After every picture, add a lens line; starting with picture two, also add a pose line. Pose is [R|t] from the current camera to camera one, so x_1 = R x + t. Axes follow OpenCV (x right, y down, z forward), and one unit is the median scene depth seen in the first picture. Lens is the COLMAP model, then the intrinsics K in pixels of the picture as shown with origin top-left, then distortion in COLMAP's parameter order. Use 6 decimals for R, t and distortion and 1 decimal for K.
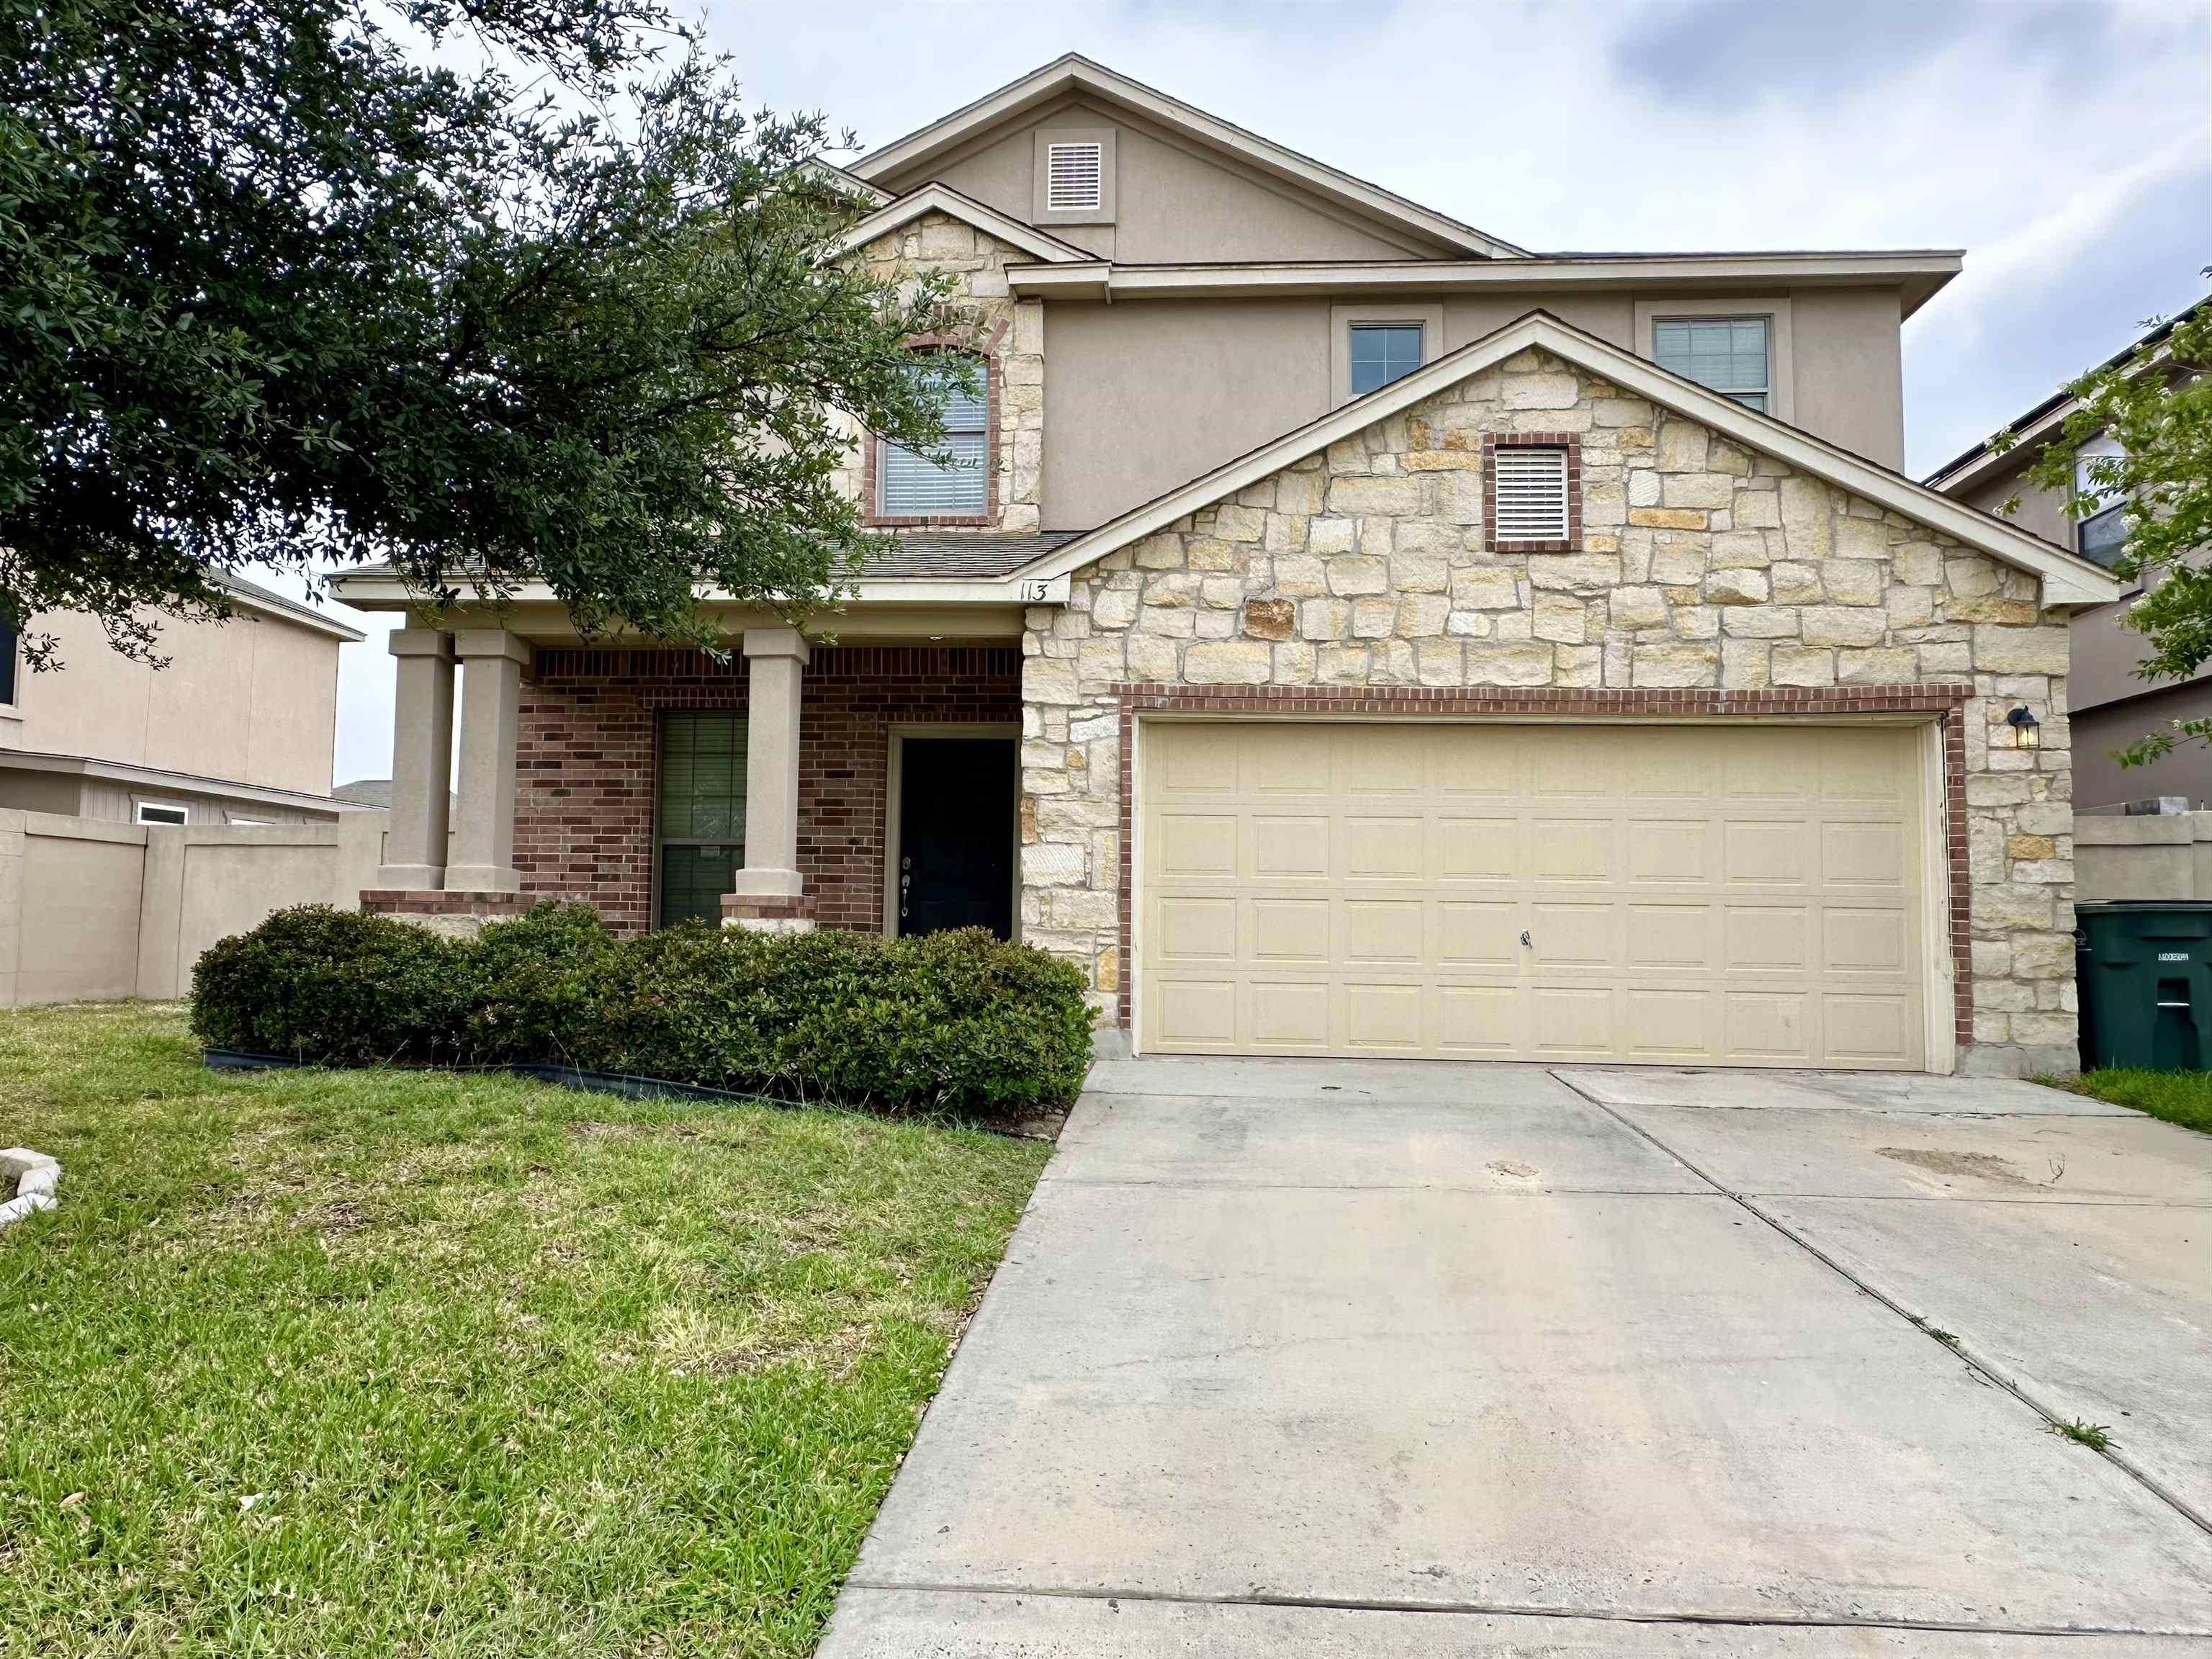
lens RADIAL K [[1460.8, 0, 1107.9], [0, 1460.8, 809.8], [0, 0, 1]] dist [0.009901, -0.002178]
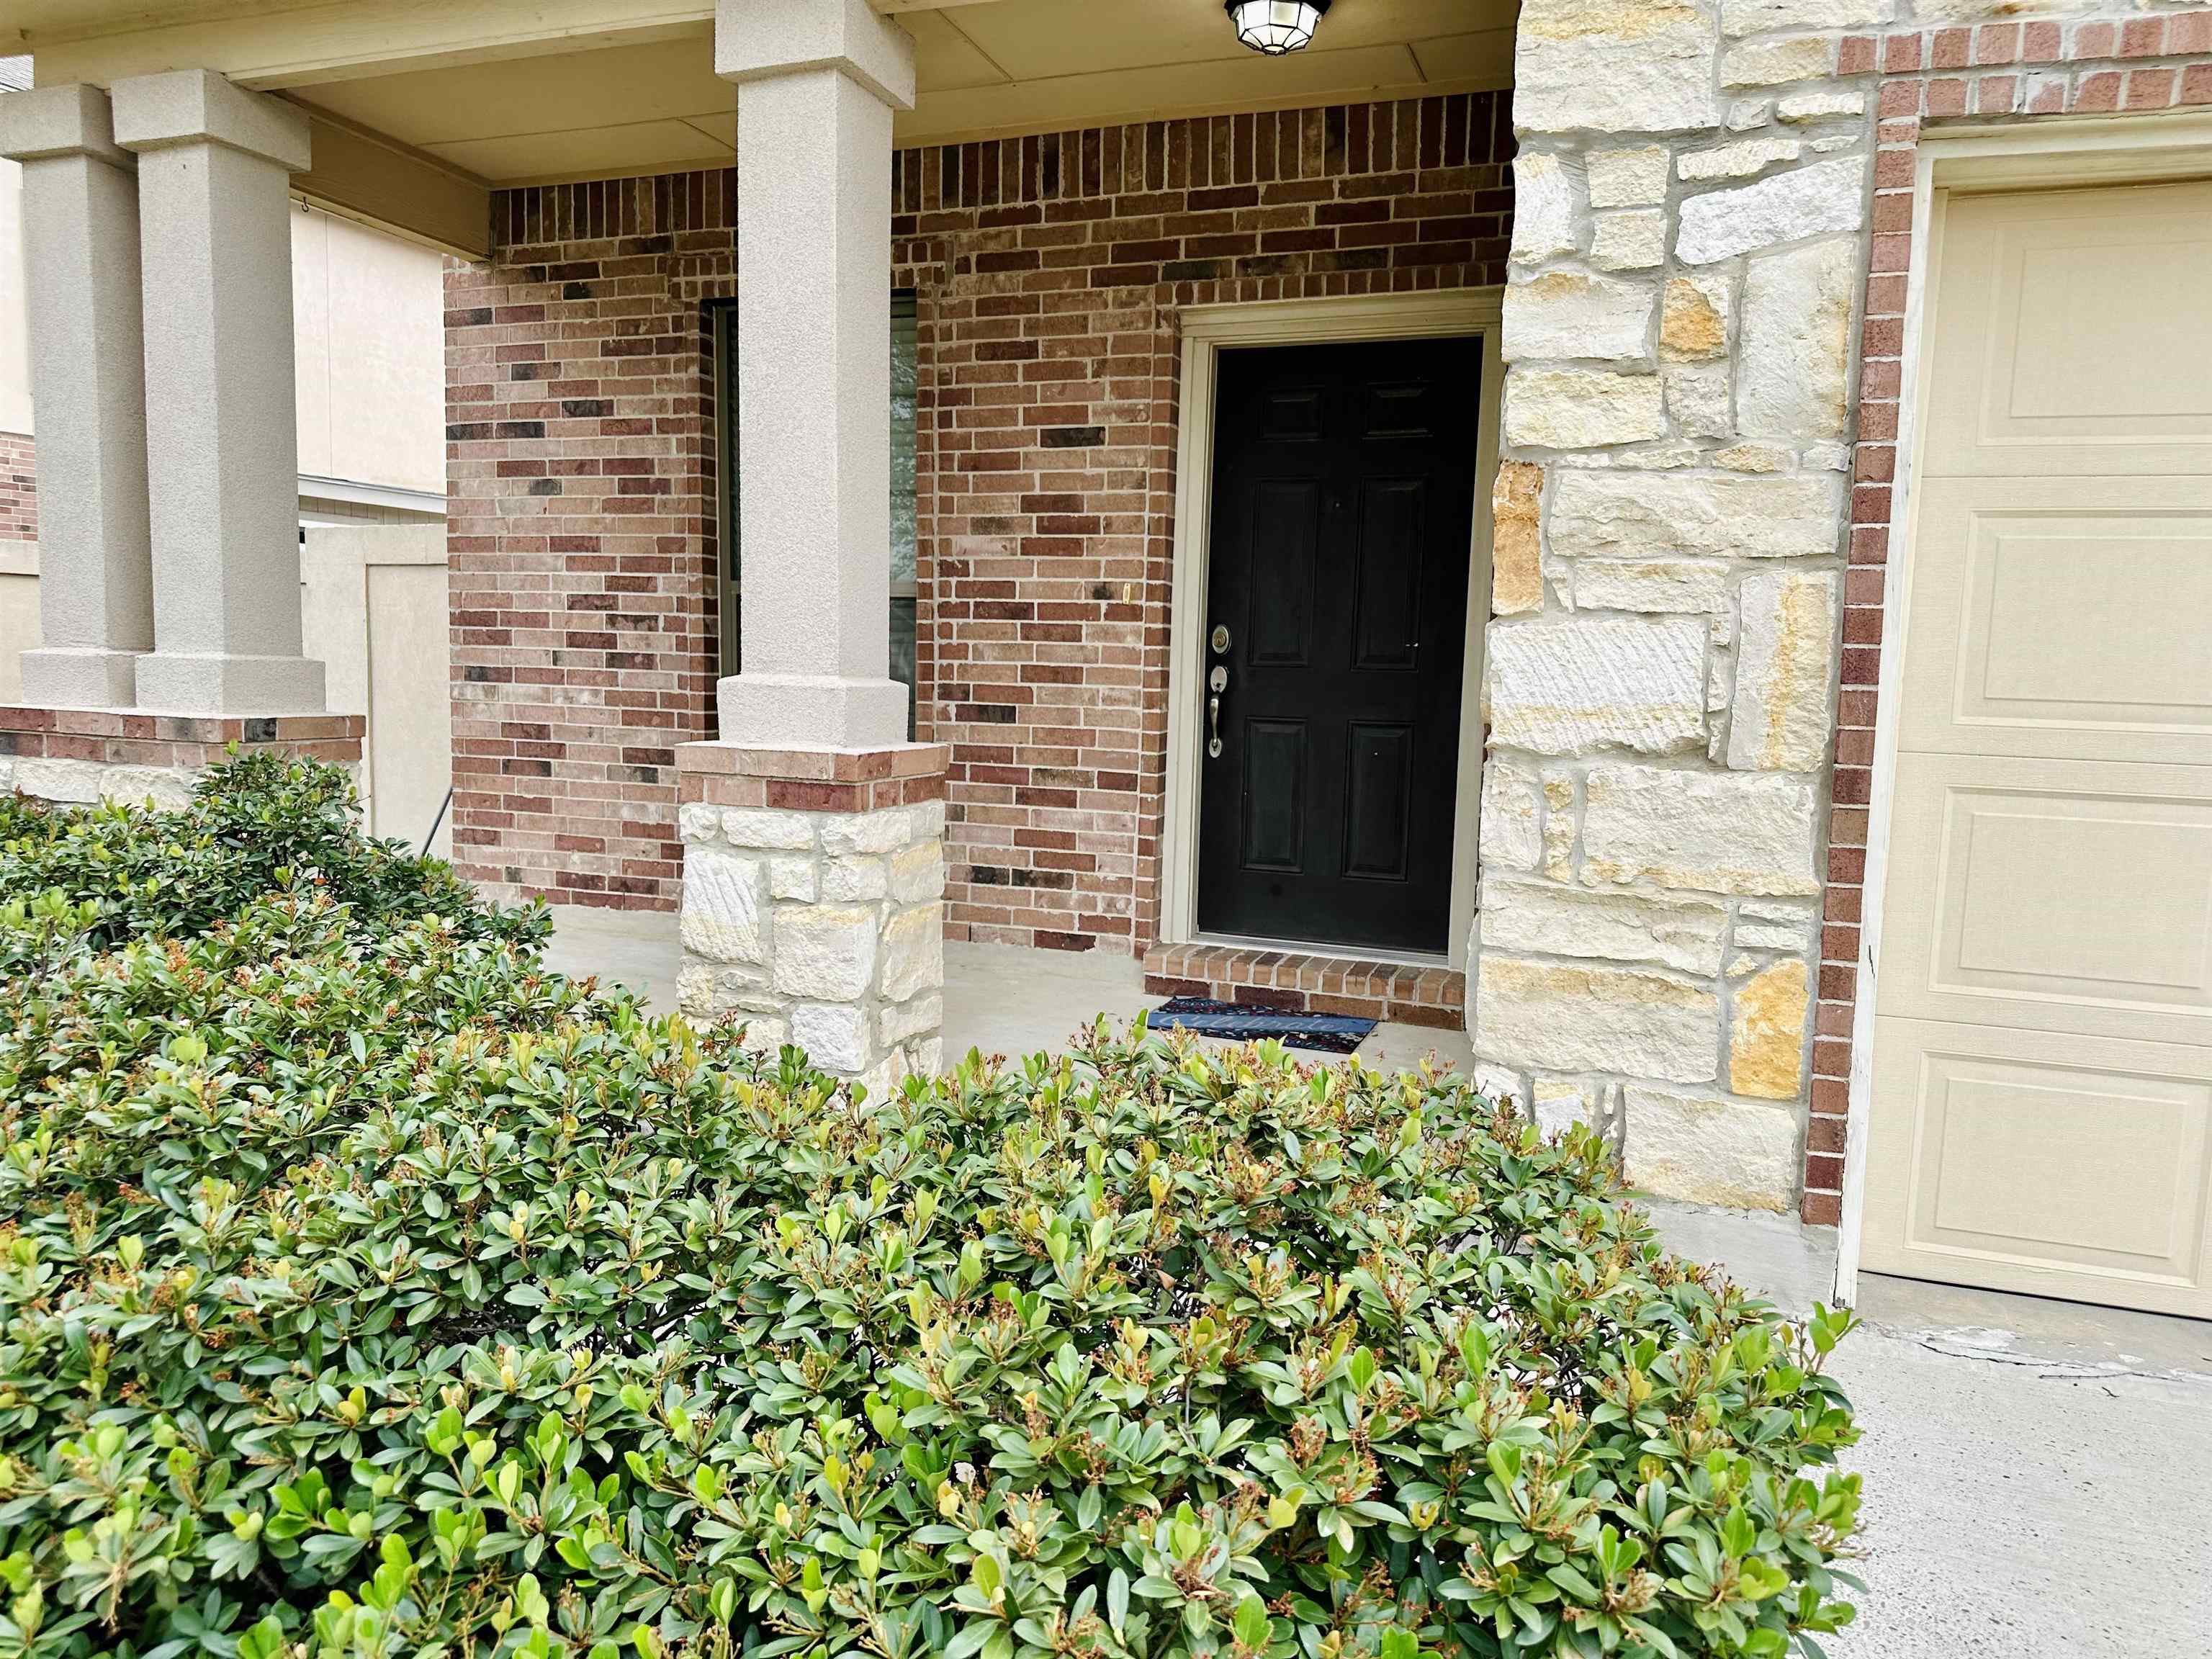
lens RADIAL K [[1583.8, 0, 1116.6], [0, 1583.8, 833.3], [0, 0, 1]] dist [0.048160, -0.062793]
pose [[0.960244, 0.044827, -0.275539, -0.040495], [0.007677, 0.982410, 0.186581, 0.005290], [0.279056, -0.181279, 0.943009, 0.647422]]
